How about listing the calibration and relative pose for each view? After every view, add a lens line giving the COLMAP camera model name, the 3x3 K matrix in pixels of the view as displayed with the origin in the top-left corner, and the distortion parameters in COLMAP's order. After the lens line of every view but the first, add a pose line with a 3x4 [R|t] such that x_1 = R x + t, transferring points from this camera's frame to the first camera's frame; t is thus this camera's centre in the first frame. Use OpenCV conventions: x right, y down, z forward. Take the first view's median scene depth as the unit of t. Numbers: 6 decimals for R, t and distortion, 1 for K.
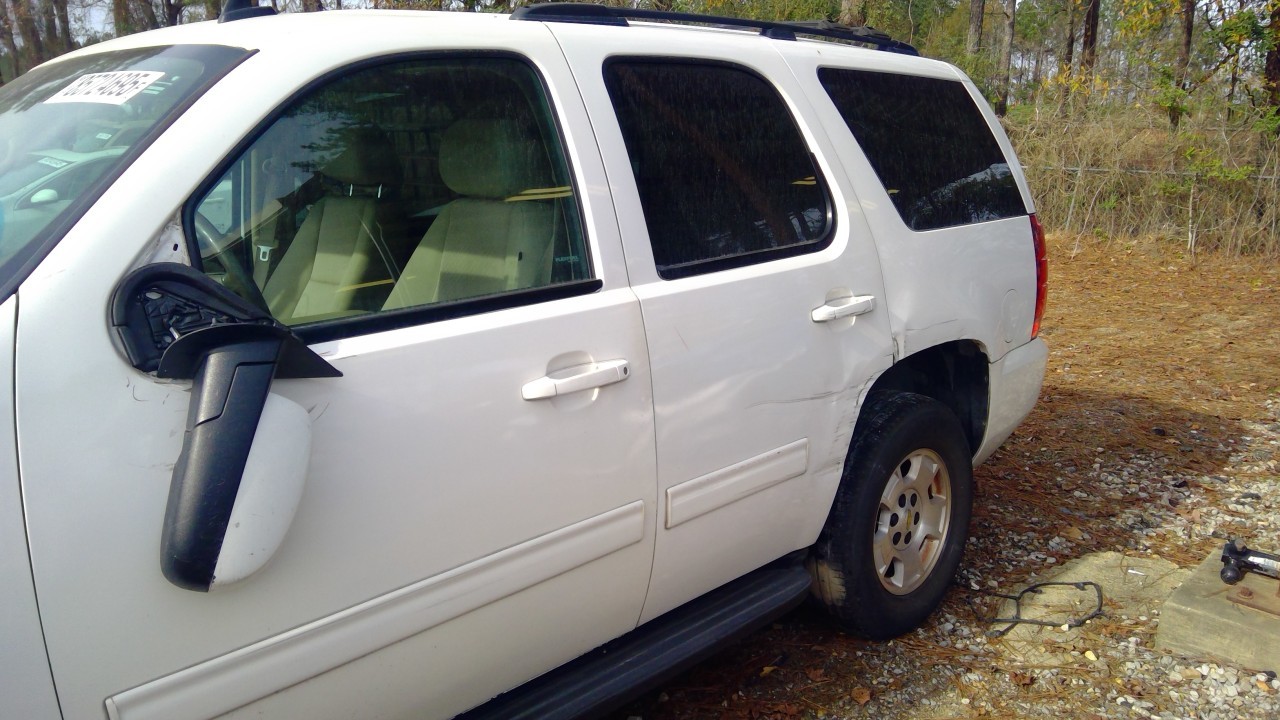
lens RADIAL K [[1011.4, 0, 641.3], [0, 1011.4, 362.1], [0, 0, 1]] dist [0.131899, -0.210612]
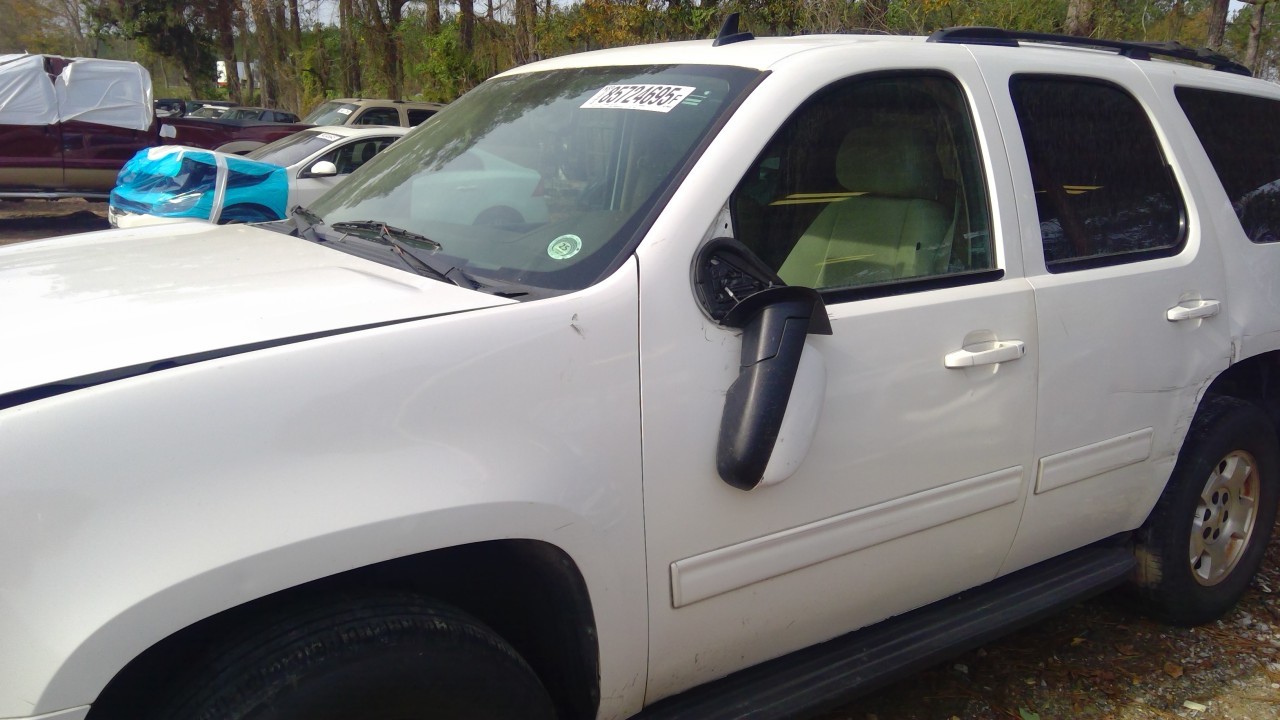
lens RADIAL K [[1011.4, 0, 641.3], [0, 1011.4, 362.1], [0, 0, 1]] dist [0.131899, -0.210612]
pose [[0.986305, 0.069494, -0.149574, -0.198282], [-0.069142, 0.997578, 0.007563, 0.032090], [0.149737, 0.002882, 0.988722, -0.155954]]
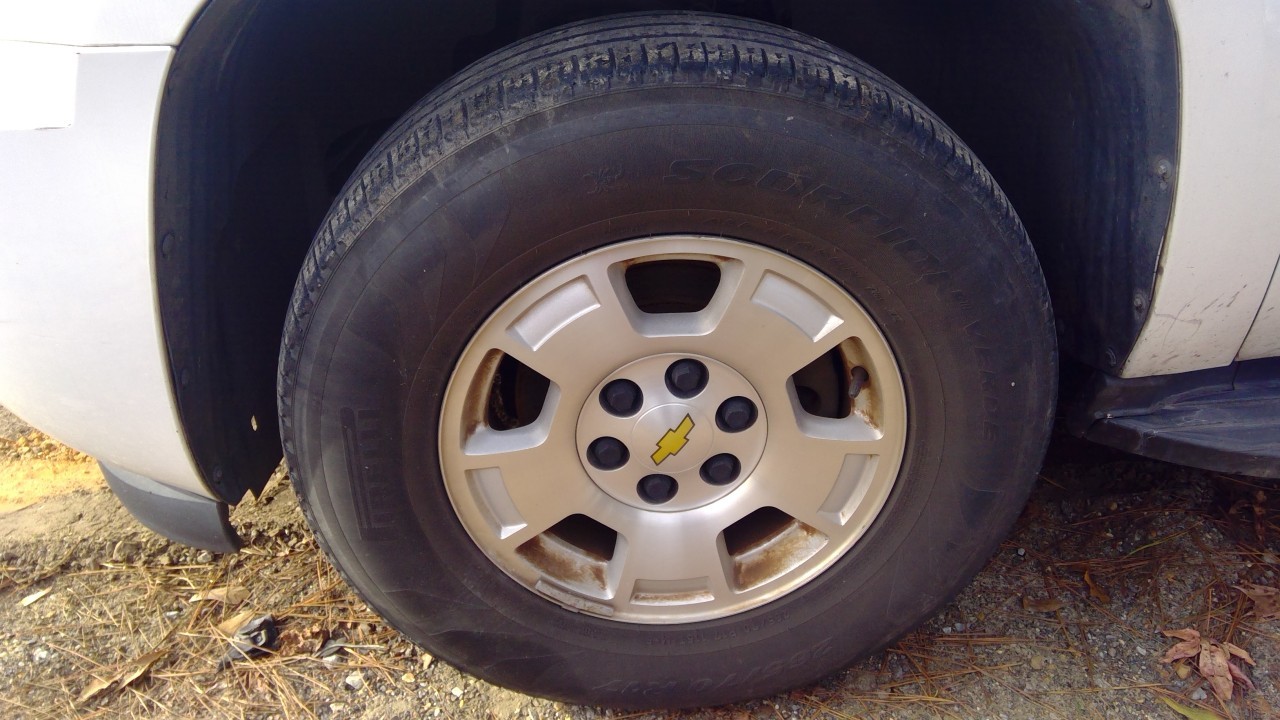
lens RADIAL K [[1011.4, 0, 641.3], [0, 1011.4, 362.1], [0, 0, 1]] dist [0.131899, -0.210612]
pose [[0.759770, 0.334415, -0.557598, -0.242080], [-0.135317, 0.920140, 0.367467, 0.171549], [0.635955, -0.203738, 0.744347, 0.137924]]
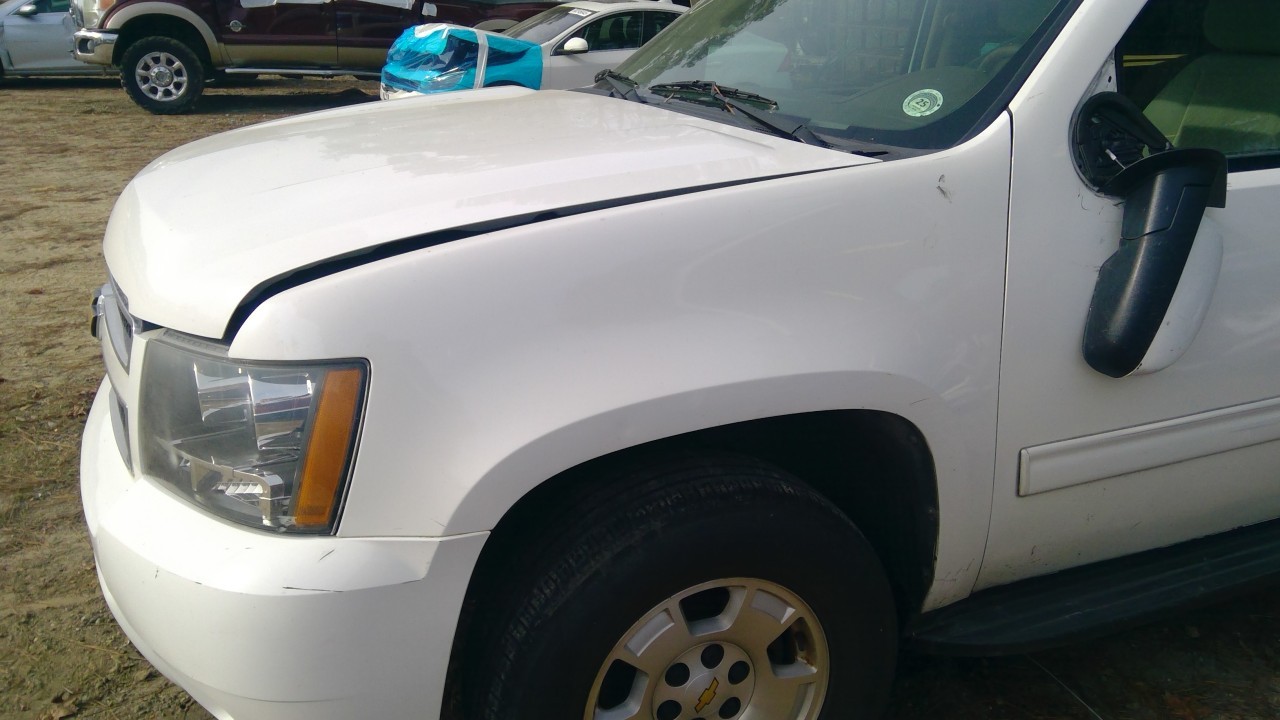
lens RADIAL K [[1011.4, 0, 641.3], [0, 1011.4, 362.1], [0, 0, 1]] dist [0.131899, -0.210612]
pose [[0.930305, 0.141395, -0.338437, -0.282070], [-0.101077, 0.985811, 0.134016, 0.054342], [0.352584, -0.090468, 0.931397, -0.156086]]
